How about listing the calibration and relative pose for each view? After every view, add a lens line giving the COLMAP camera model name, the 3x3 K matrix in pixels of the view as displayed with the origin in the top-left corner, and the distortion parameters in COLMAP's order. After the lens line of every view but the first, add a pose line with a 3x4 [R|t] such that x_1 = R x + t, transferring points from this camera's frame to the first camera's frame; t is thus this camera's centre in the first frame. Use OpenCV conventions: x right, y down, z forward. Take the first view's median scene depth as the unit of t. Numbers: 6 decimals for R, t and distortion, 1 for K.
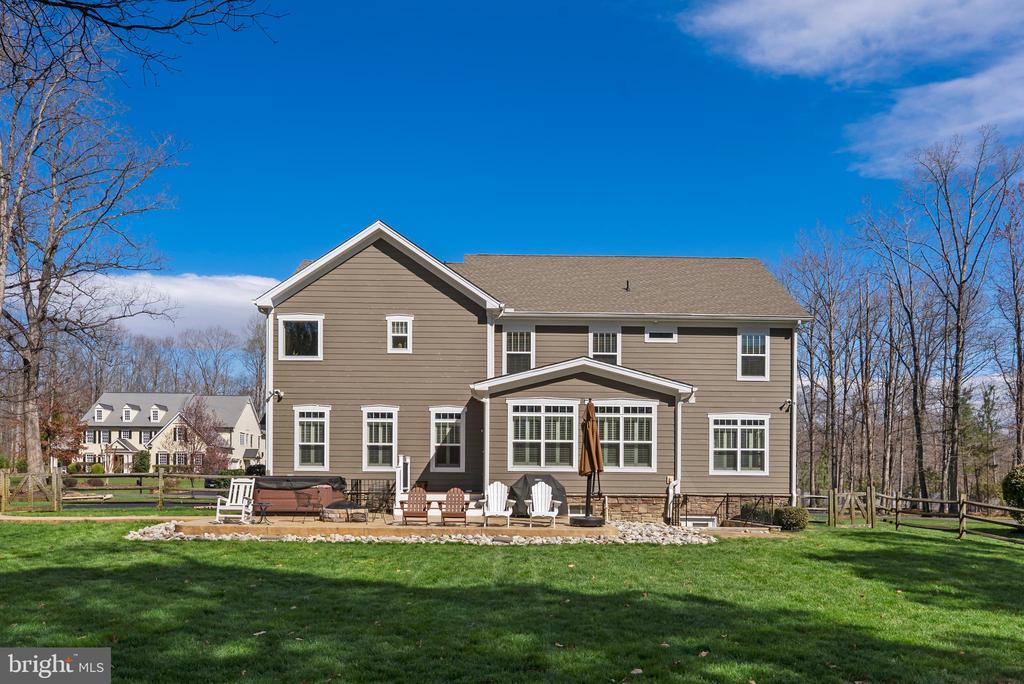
lens RADIAL K [[755.2, 0, 512.3], [0, 755.2, 484.0], [0, 0, 1]] dist [-0.001361, -0.001358]
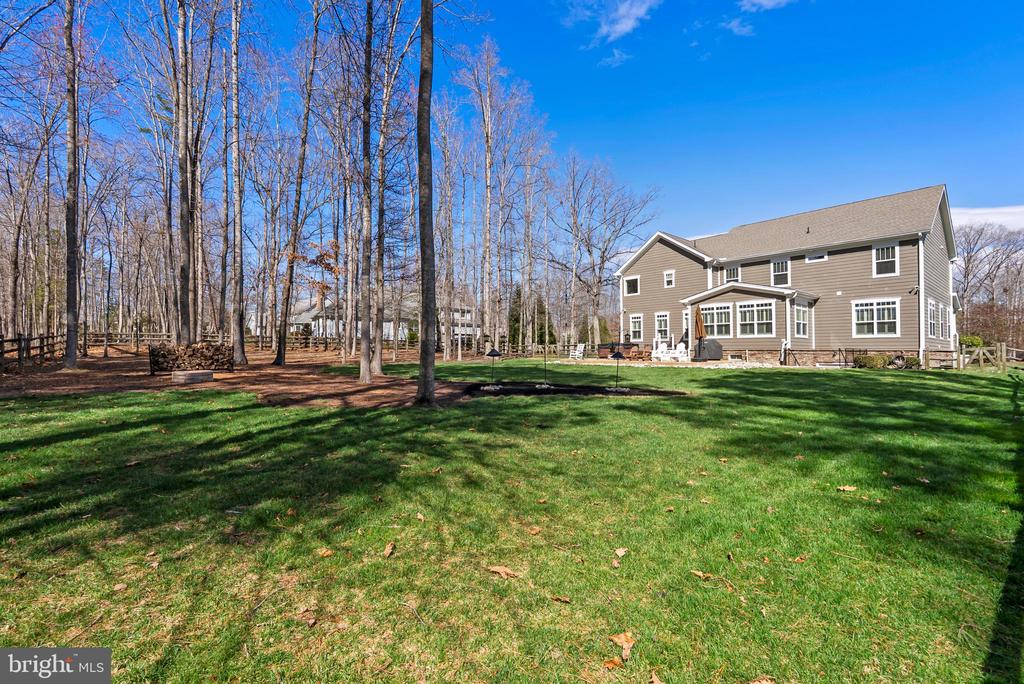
lens RADIAL K [[455.9, 0, 510.0], [0, 455.9, 340.7], [0, 0, 1]] dist [-0.004206, 0.000064]
pose [[0.628831, -0.027492, -0.777056, 0.594626], [0.001266, 0.999410, -0.034334, 0.028900], [0.777541, 0.020606, 0.628494, -0.206884]]
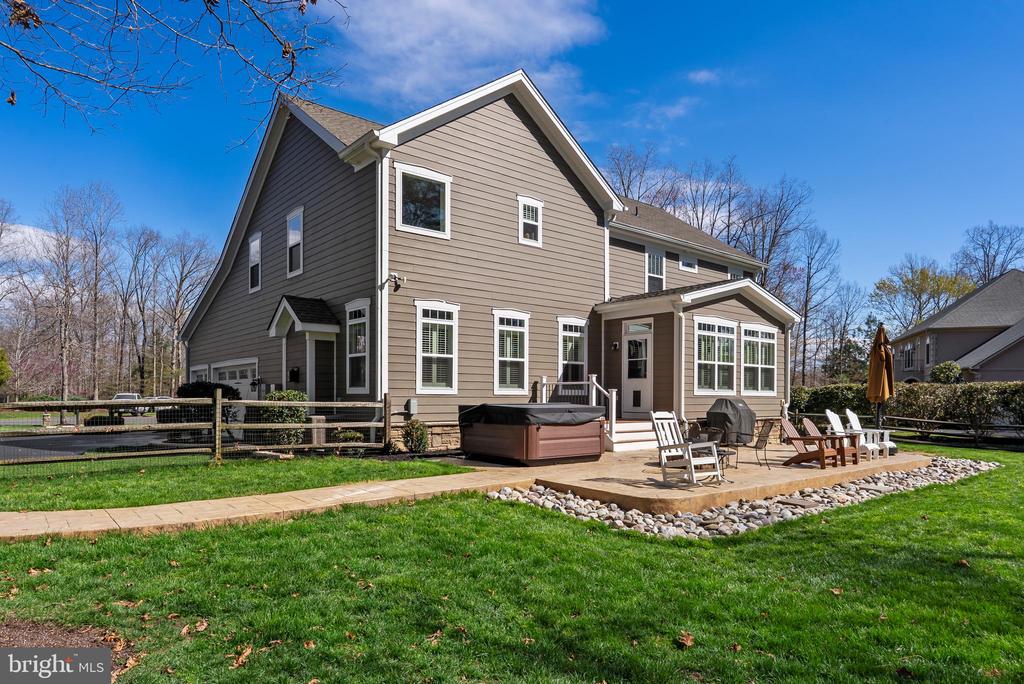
lens RADIAL K [[621.3, 0, 511.8], [0, 621.3, 393.3], [0, 0, 1]] dist [0.000569, -0.000066]
pose [[0.785651, 0.000091, 0.618670, -0.568266], [0.001625, 0.999996, -0.002210, -0.016705], [-0.618668, 0.002741, 0.785648, 0.500098]]
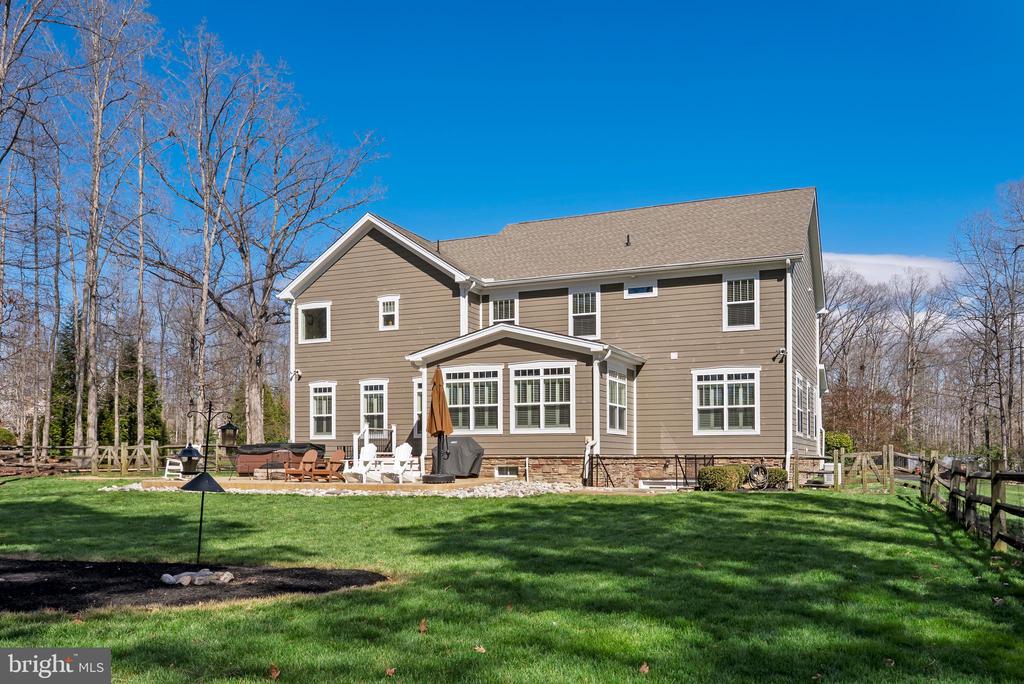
lens RADIAL K [[873.8, 0, 515.5], [0, 873.8, 440.5], [0, 0, 1]] dist [0.001326, 0.002114]
pose [[0.908364, -0.020376, -0.417684, 0.542934], [0.010135, 0.999591, -0.026723, 0.022295], [0.418058, 0.020041, 0.908199, -0.069807]]
